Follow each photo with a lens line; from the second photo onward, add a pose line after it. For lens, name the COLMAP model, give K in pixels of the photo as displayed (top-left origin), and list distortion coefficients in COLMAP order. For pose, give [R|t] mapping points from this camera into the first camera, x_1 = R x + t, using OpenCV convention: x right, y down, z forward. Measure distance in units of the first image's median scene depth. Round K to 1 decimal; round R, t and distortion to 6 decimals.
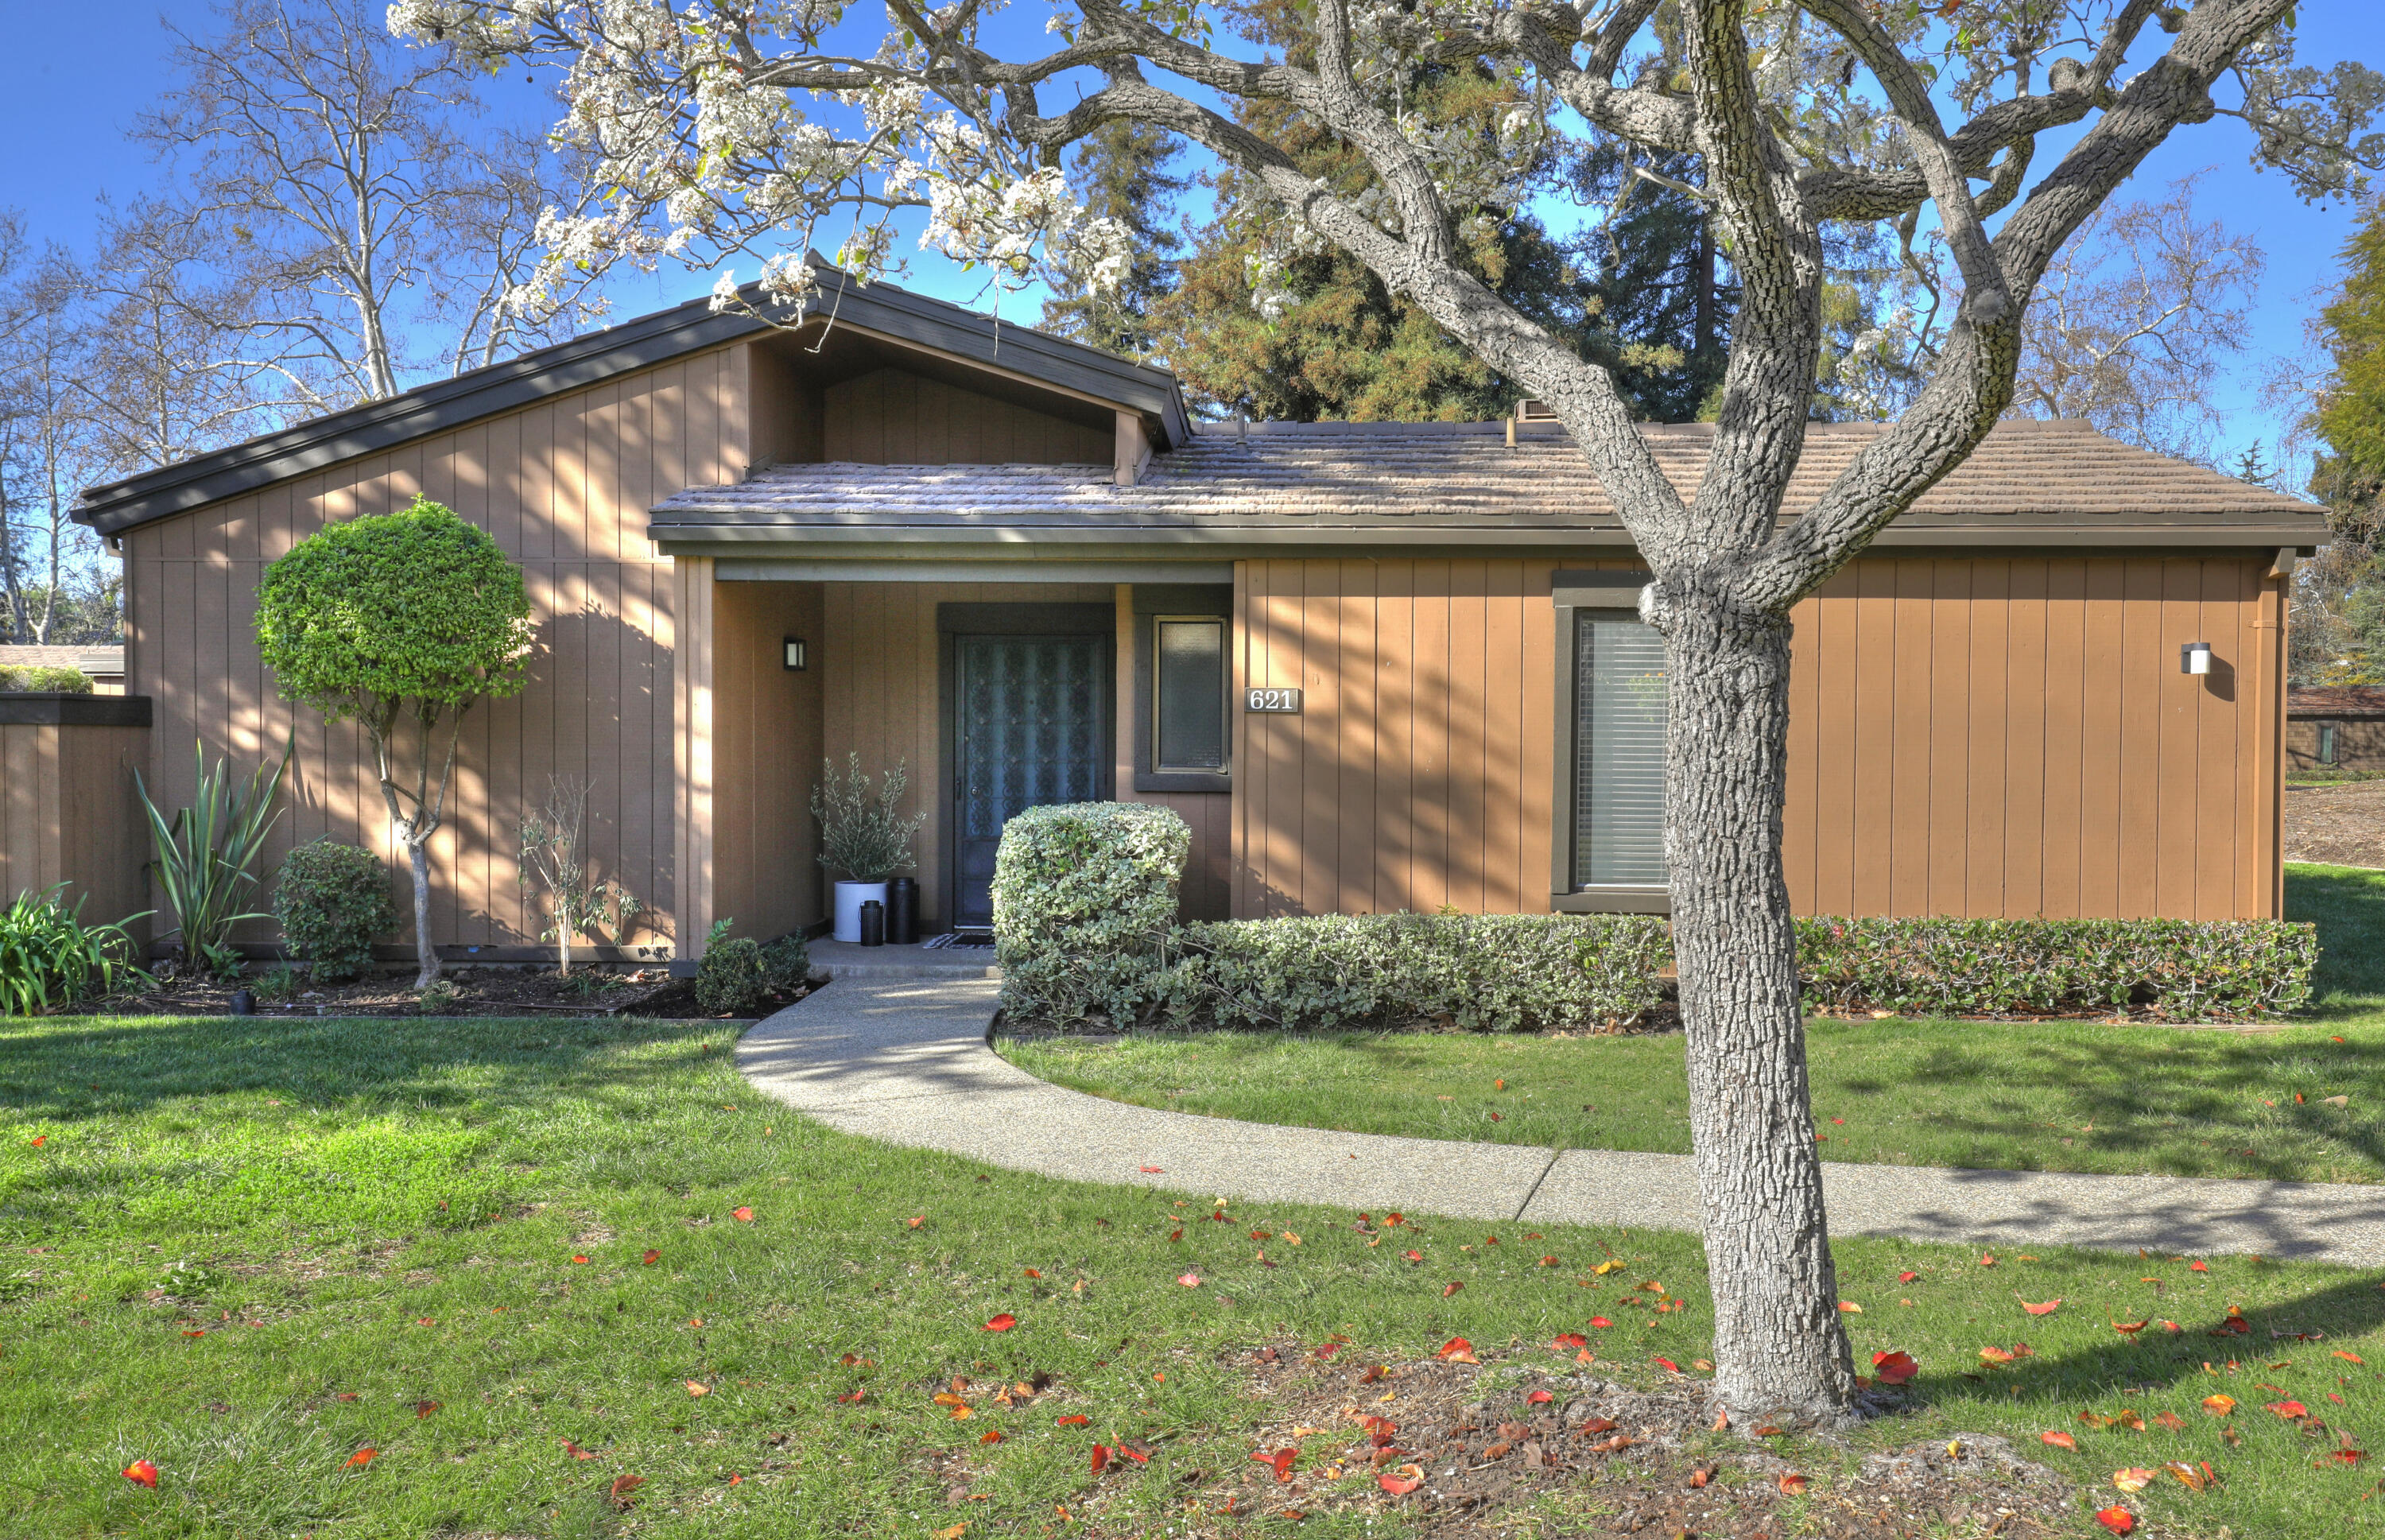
lens RADIAL K [[2048.2, 0, 1192.5], [0, 2048.2, 770.0], [0, 0, 1]] dist [0.011825, 0.007035]
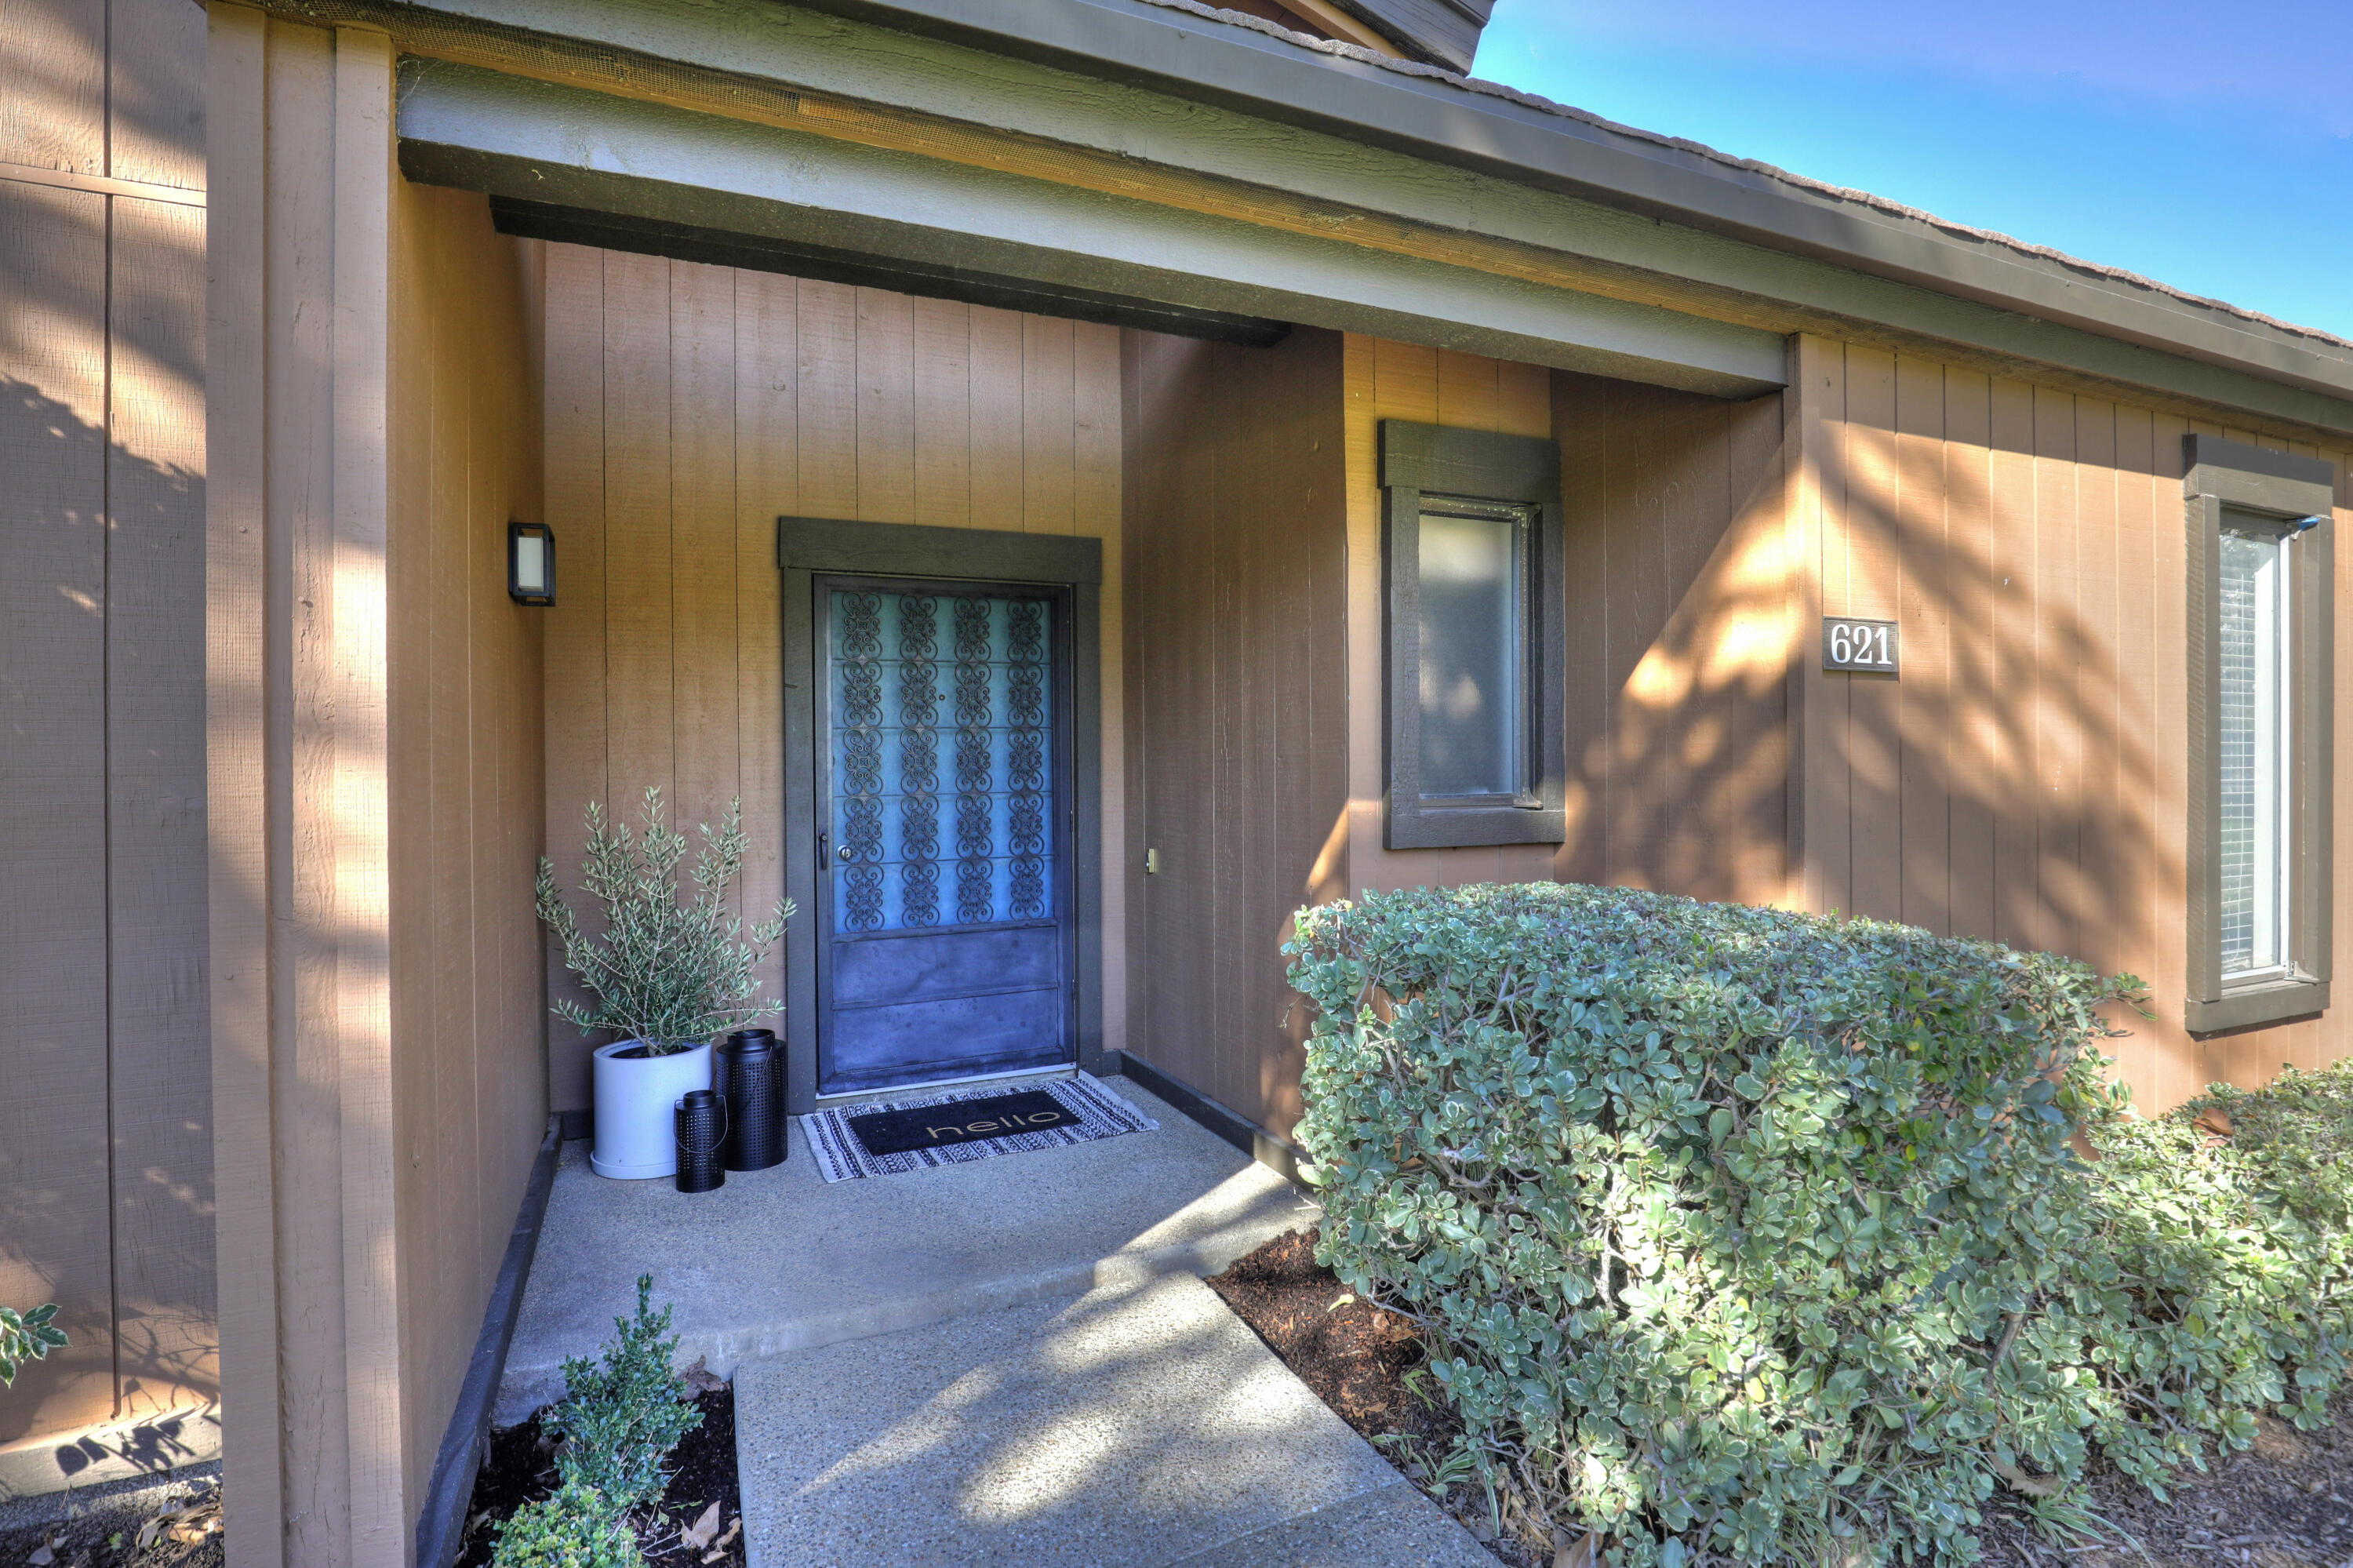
lens RADIAL K [[1222.6, 0, 1176.3], [0, 1222.6, 770.0], [0, 0, 1]] dist [-0.005000, -0.000955]
pose [[0.901208, -0.010122, 0.433268, -0.211420], [0.016578, 0.999801, -0.011126, -0.009035], [-0.433069, 0.017210, 0.901197, 0.816134]]
